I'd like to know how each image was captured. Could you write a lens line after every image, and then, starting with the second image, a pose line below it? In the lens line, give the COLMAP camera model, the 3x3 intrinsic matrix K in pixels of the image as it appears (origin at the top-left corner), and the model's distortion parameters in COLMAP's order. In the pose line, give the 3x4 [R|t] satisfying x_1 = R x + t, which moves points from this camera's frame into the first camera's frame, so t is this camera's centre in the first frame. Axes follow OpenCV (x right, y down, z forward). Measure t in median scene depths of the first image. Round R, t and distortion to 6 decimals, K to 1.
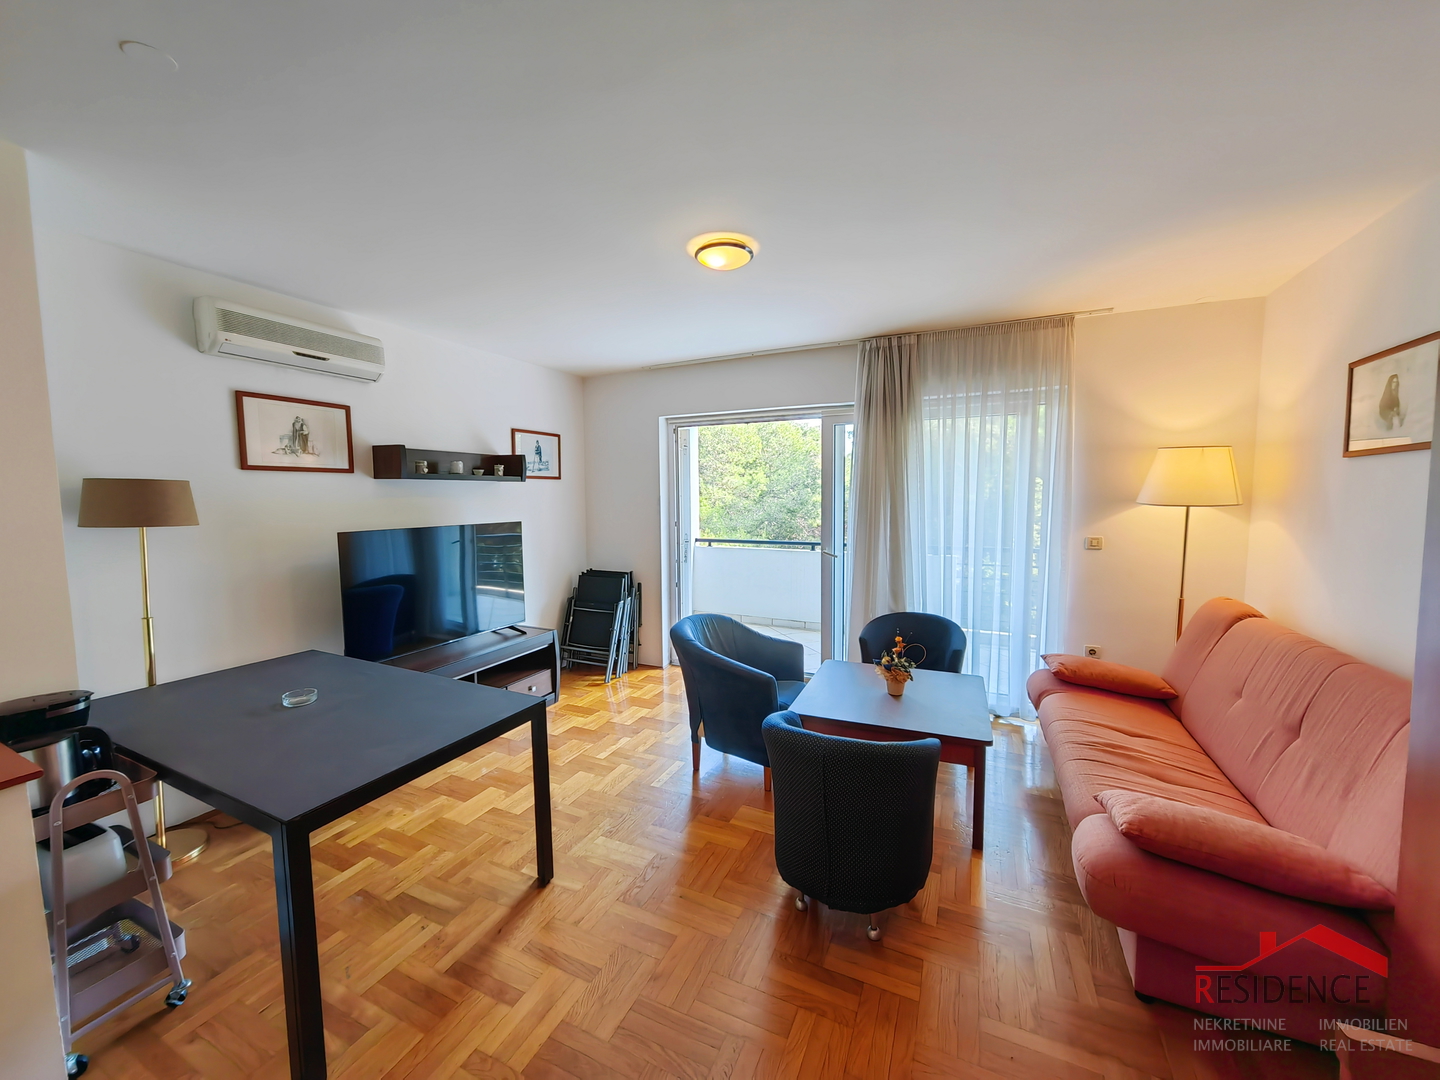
lens RADIAL K [[555.0, 0, 714.0], [0, 555.0, 534.6], [0, 0, 1]] dist [0.001612, -0.000099]
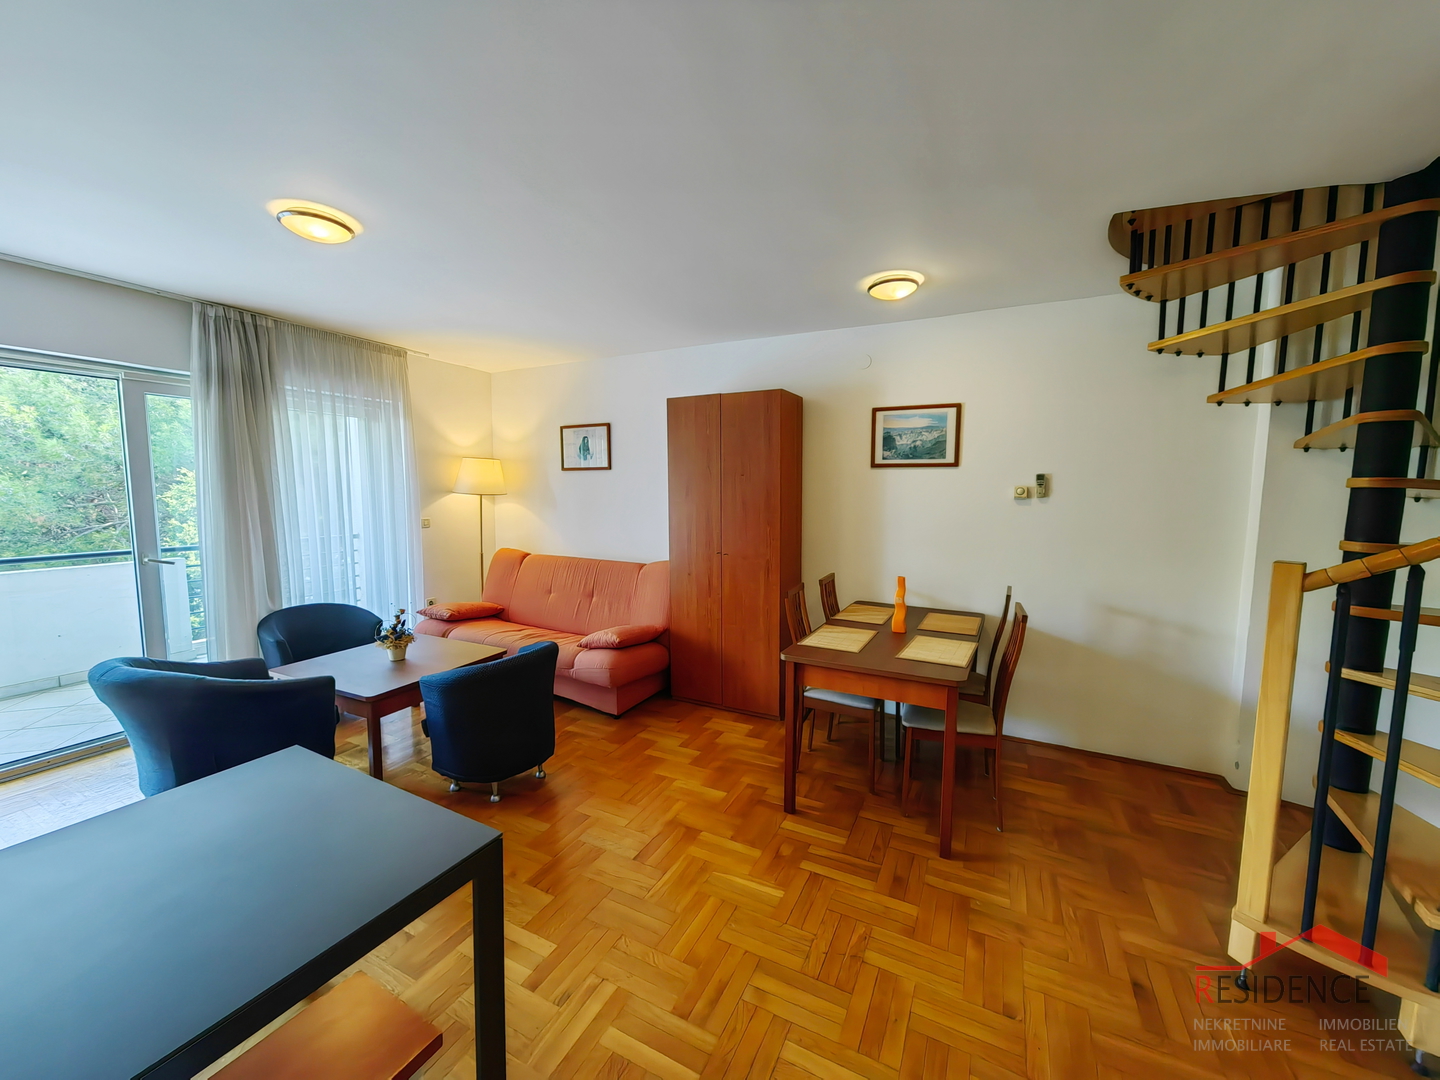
lens RADIAL K [[555.0, 0, 718.7], [0, 555.0, 542.9], [0, 0, 1]] dist [0.001612, -0.000099]
pose [[0.022497, -0.098801, 0.994853, -0.674813], [0.063578, 0.993232, 0.097202, -0.022620], [-0.997723, 0.061064, 0.028626, 0.249150]]
